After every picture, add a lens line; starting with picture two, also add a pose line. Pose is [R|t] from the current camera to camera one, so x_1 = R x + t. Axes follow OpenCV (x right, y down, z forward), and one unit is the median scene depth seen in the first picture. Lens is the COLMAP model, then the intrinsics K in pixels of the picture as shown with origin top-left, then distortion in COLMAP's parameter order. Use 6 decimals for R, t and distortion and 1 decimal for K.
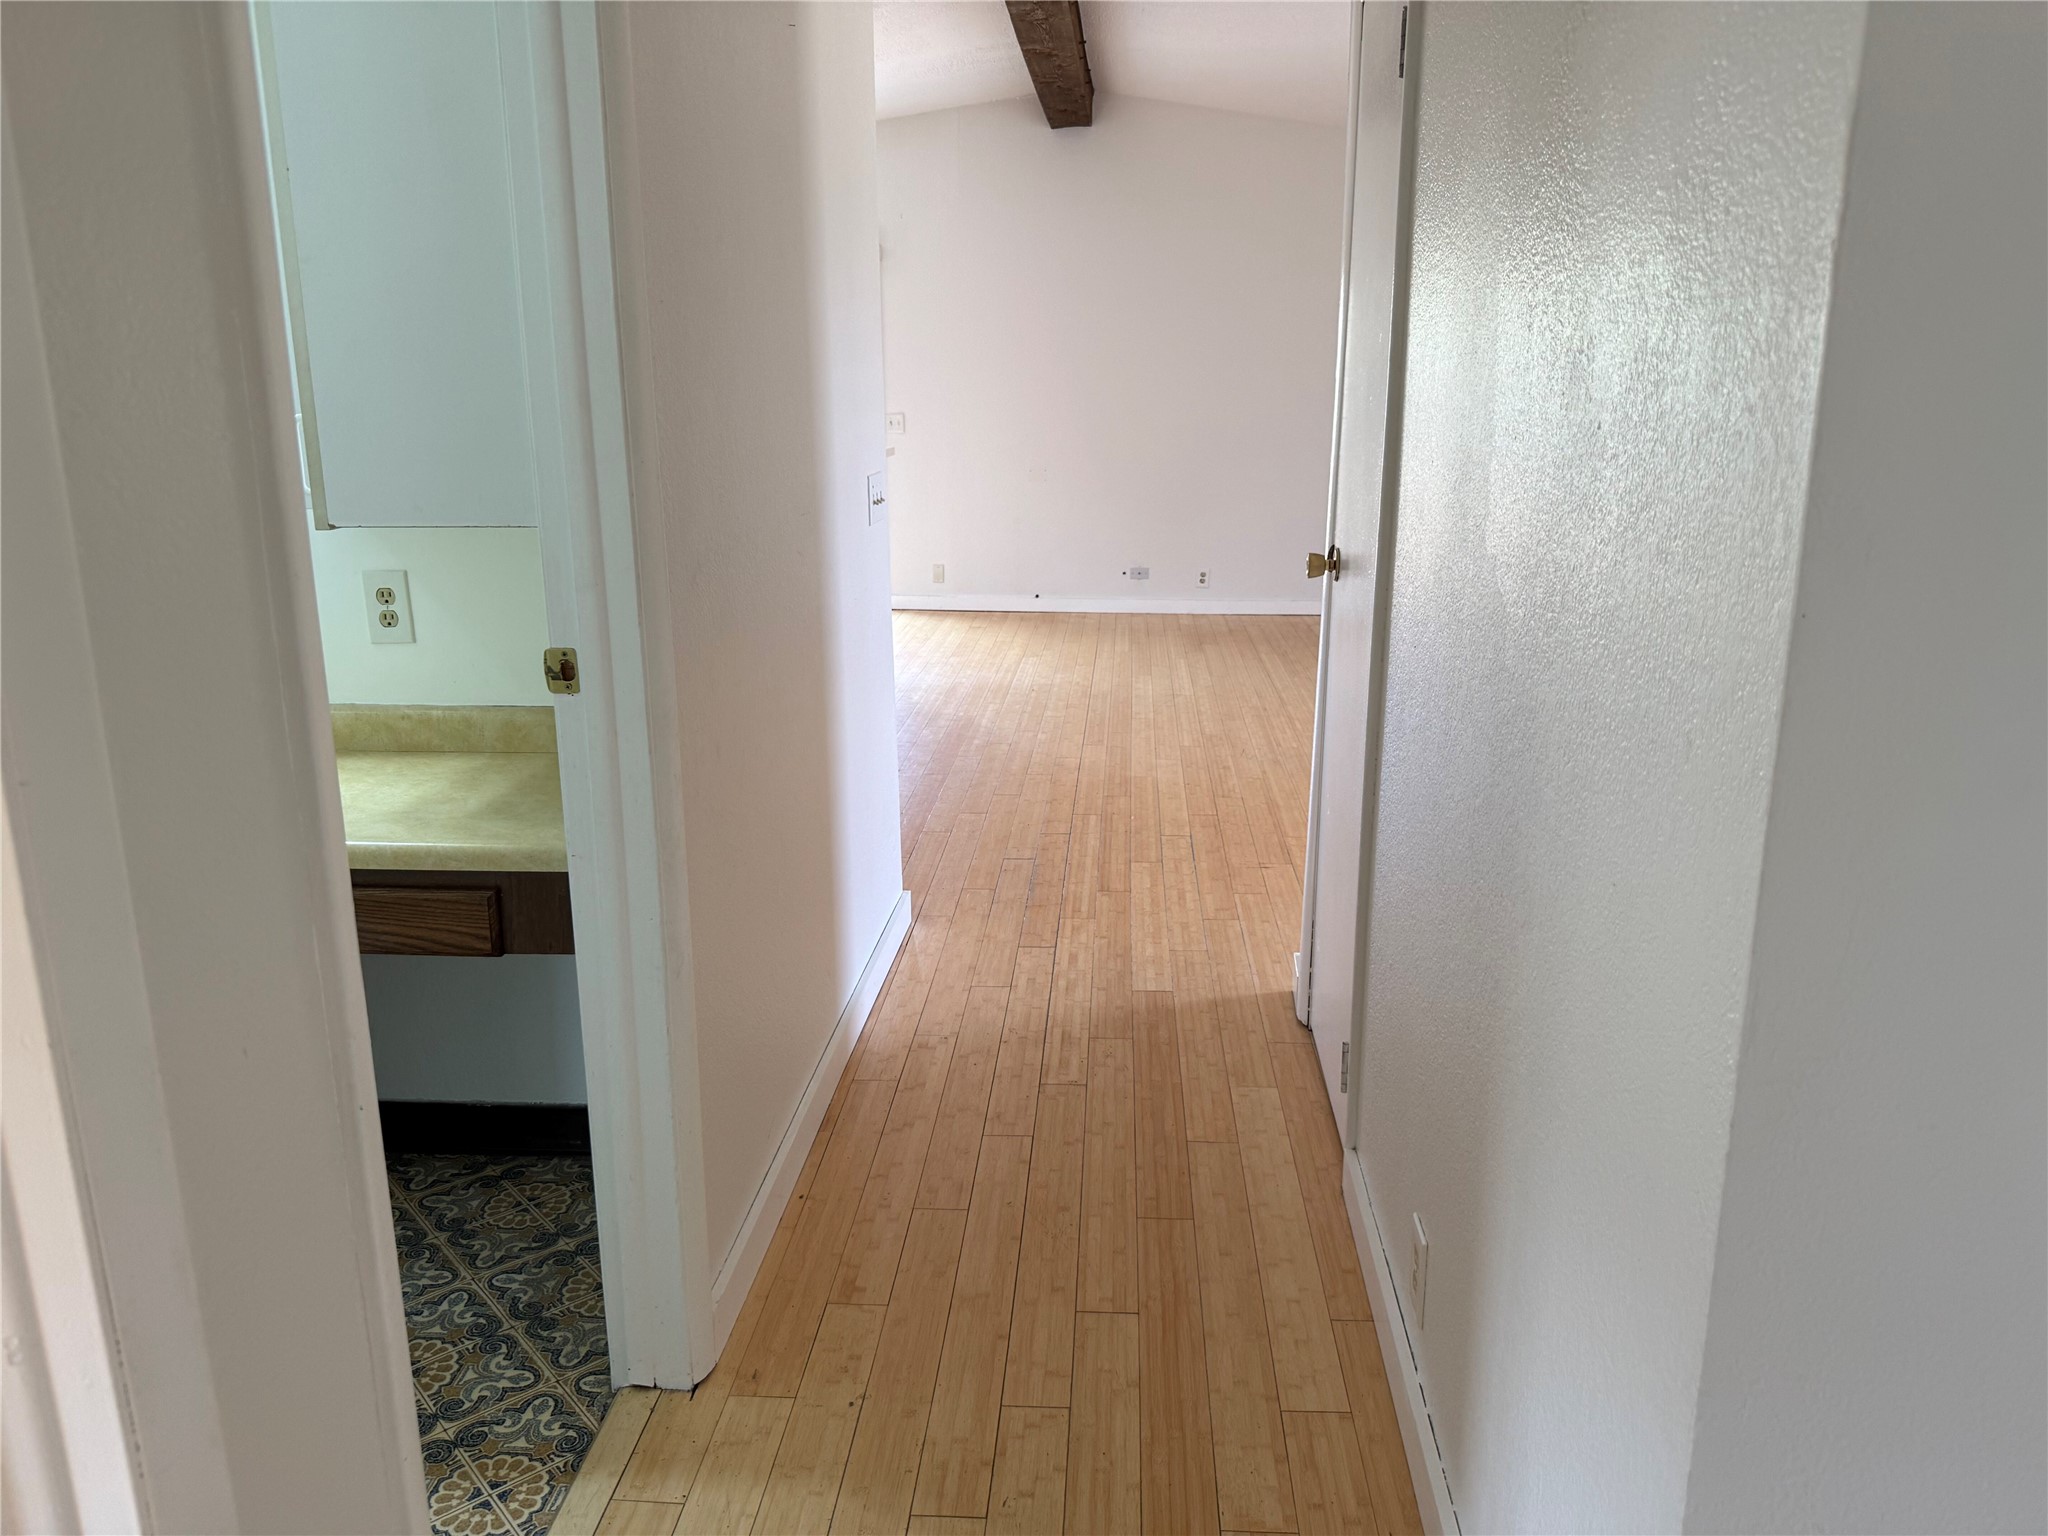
lens RADIAL K [[1432.5, 0, 1017.9], [0, 1432.5, 769.9], [0, 0, 1]] dist [0.038384, 0.000011]
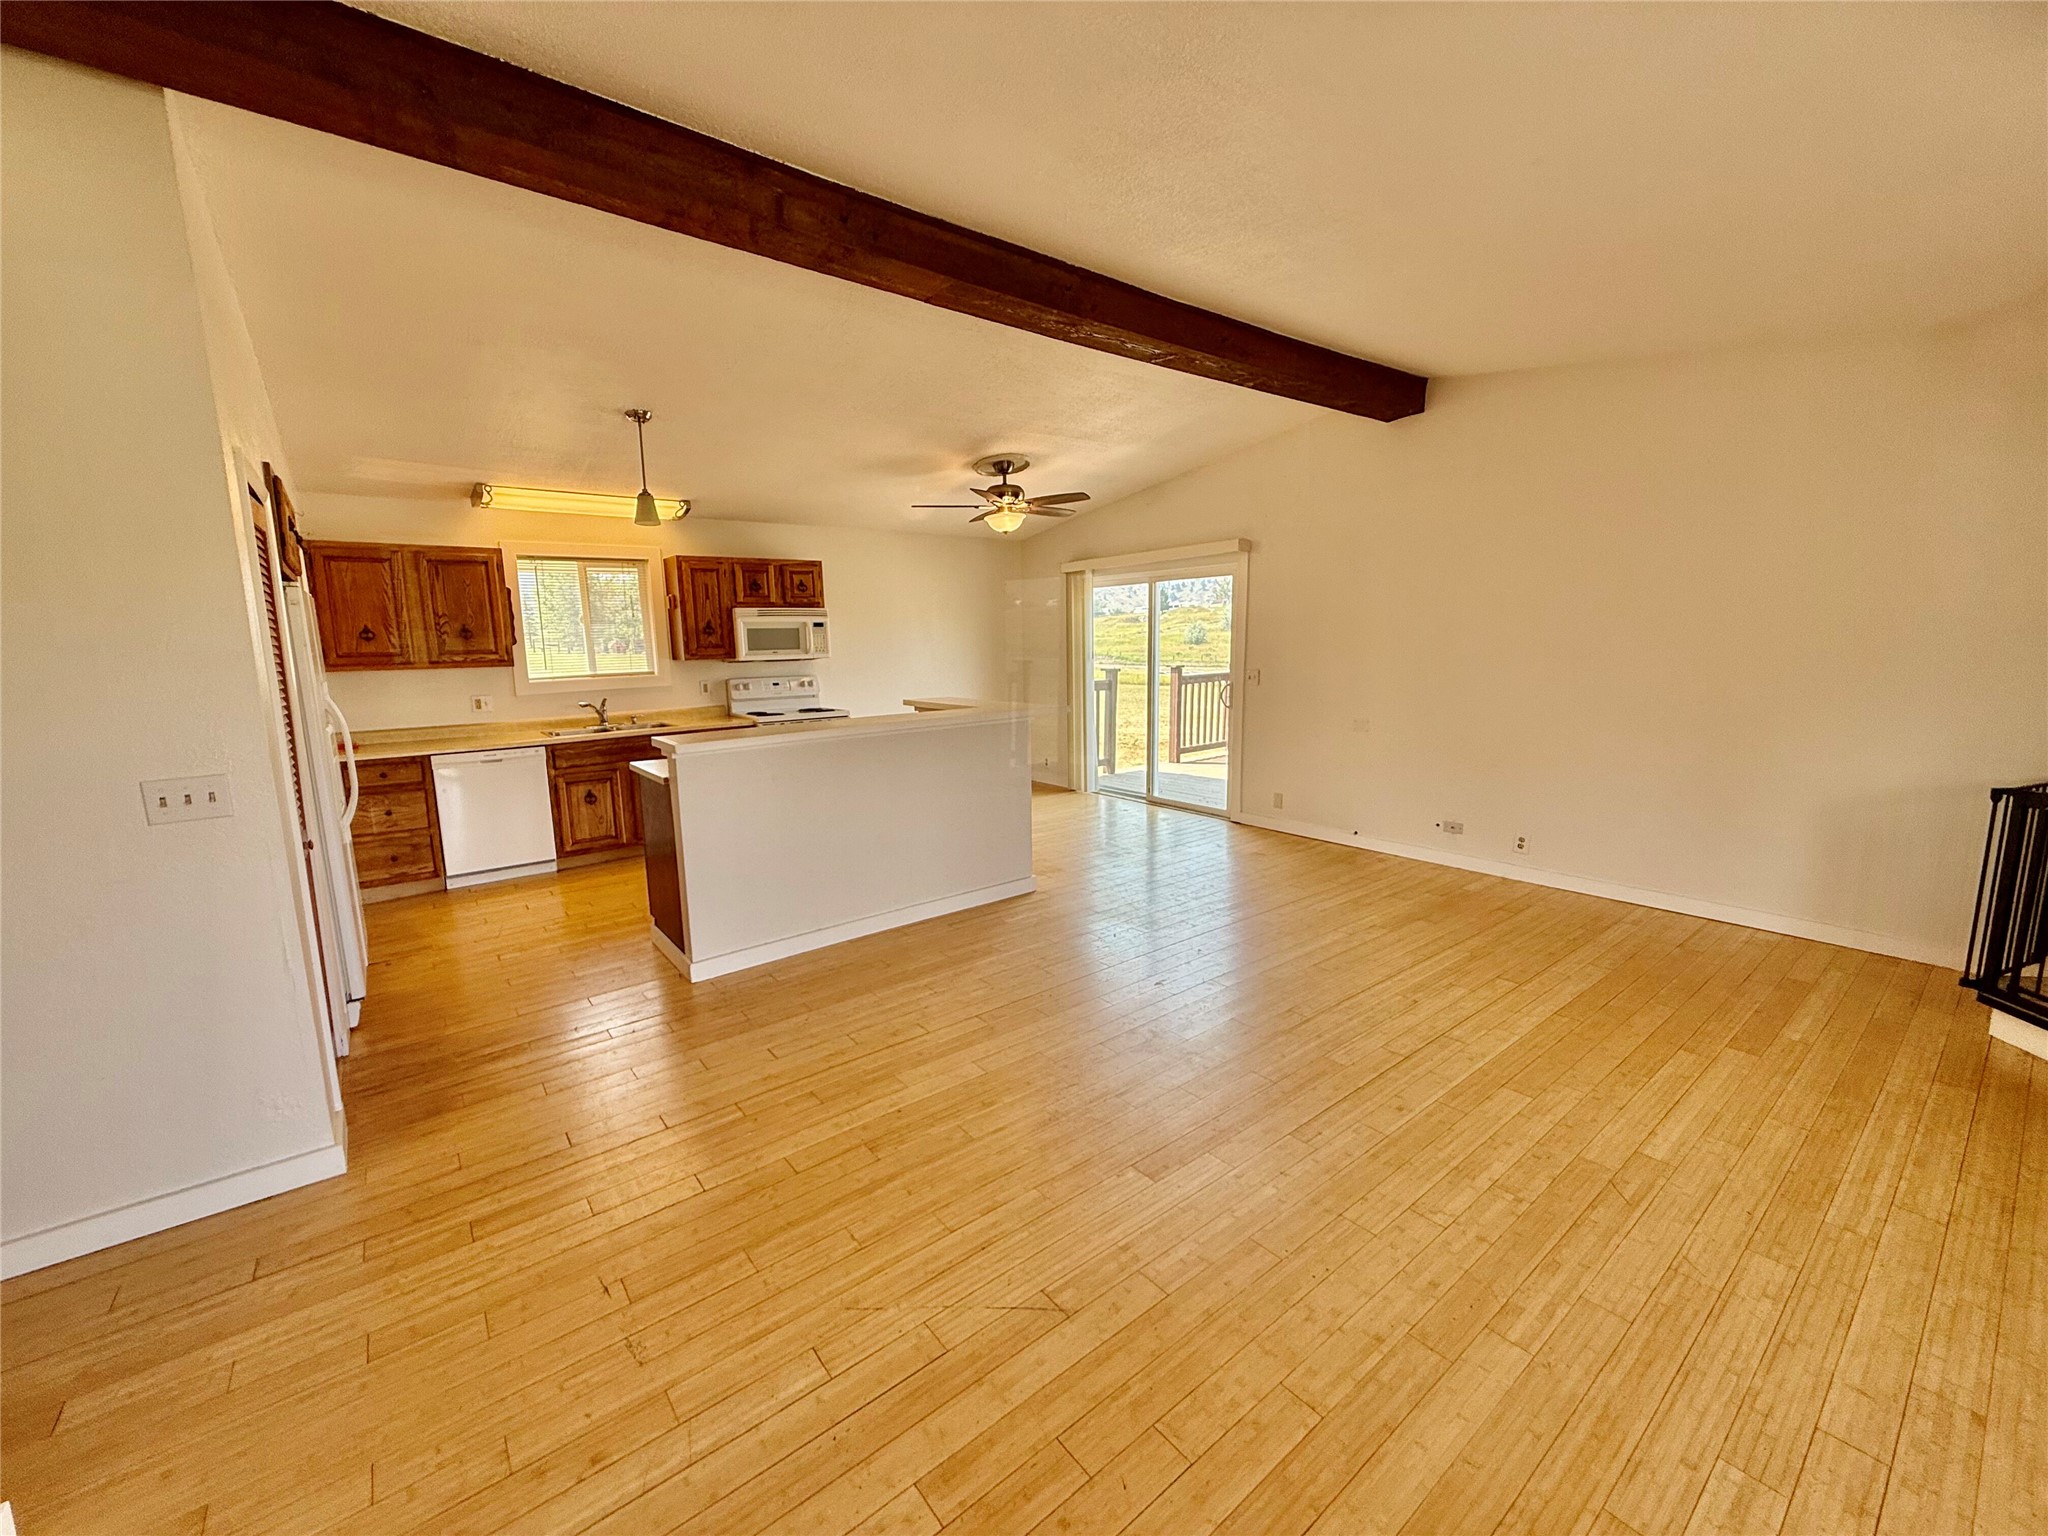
lens RADIAL K [[815.8, 0, 1015.1], [0, 815.8, 760.2], [0, 0, 1]] dist [0.001103, -0.000266]
pose [[0.672099, 0.094996, -0.734342, 0.546504], [-0.169399, 0.985161, -0.027598, -0.214671], [0.720824, 0.142945, 0.678218, 0.707853]]
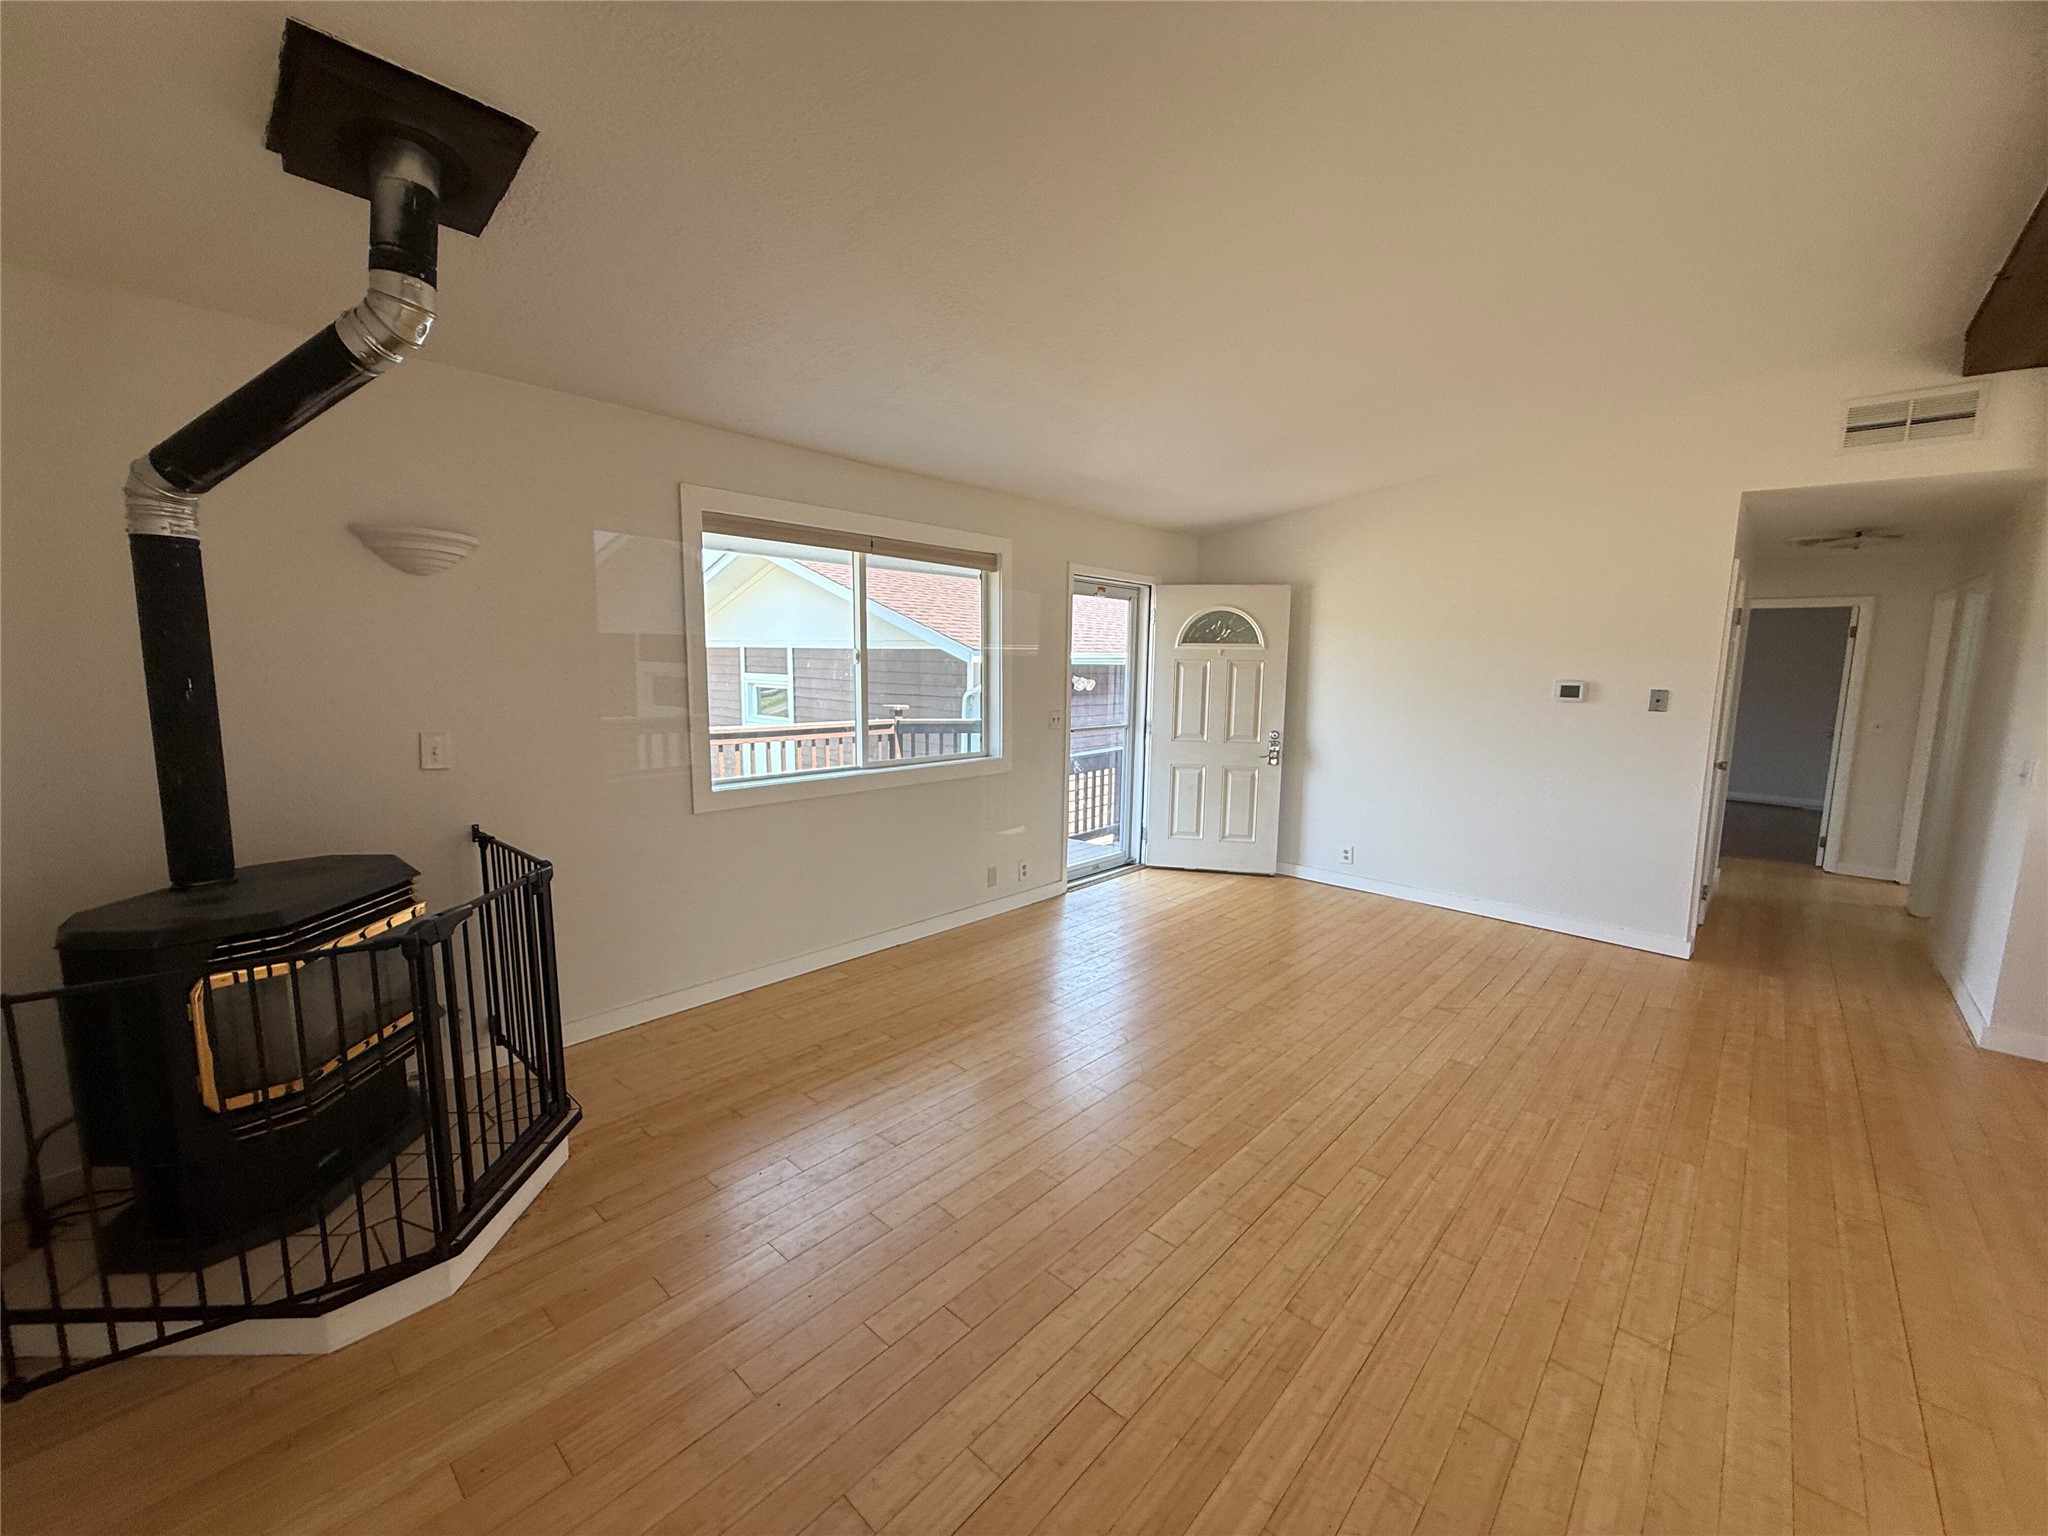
lens RADIAL K [[815.8, 0, 1010.8], [0, 815.8, 766.2], [0, 0, 1]] dist [0.001103, -0.000266]
pose [[-0.779385, -0.091051, 0.619894, 0.175269], [0.141039, 0.938495, 0.315175, -0.479694], [-0.610464, 0.333072, -0.718607, 1.714834]]
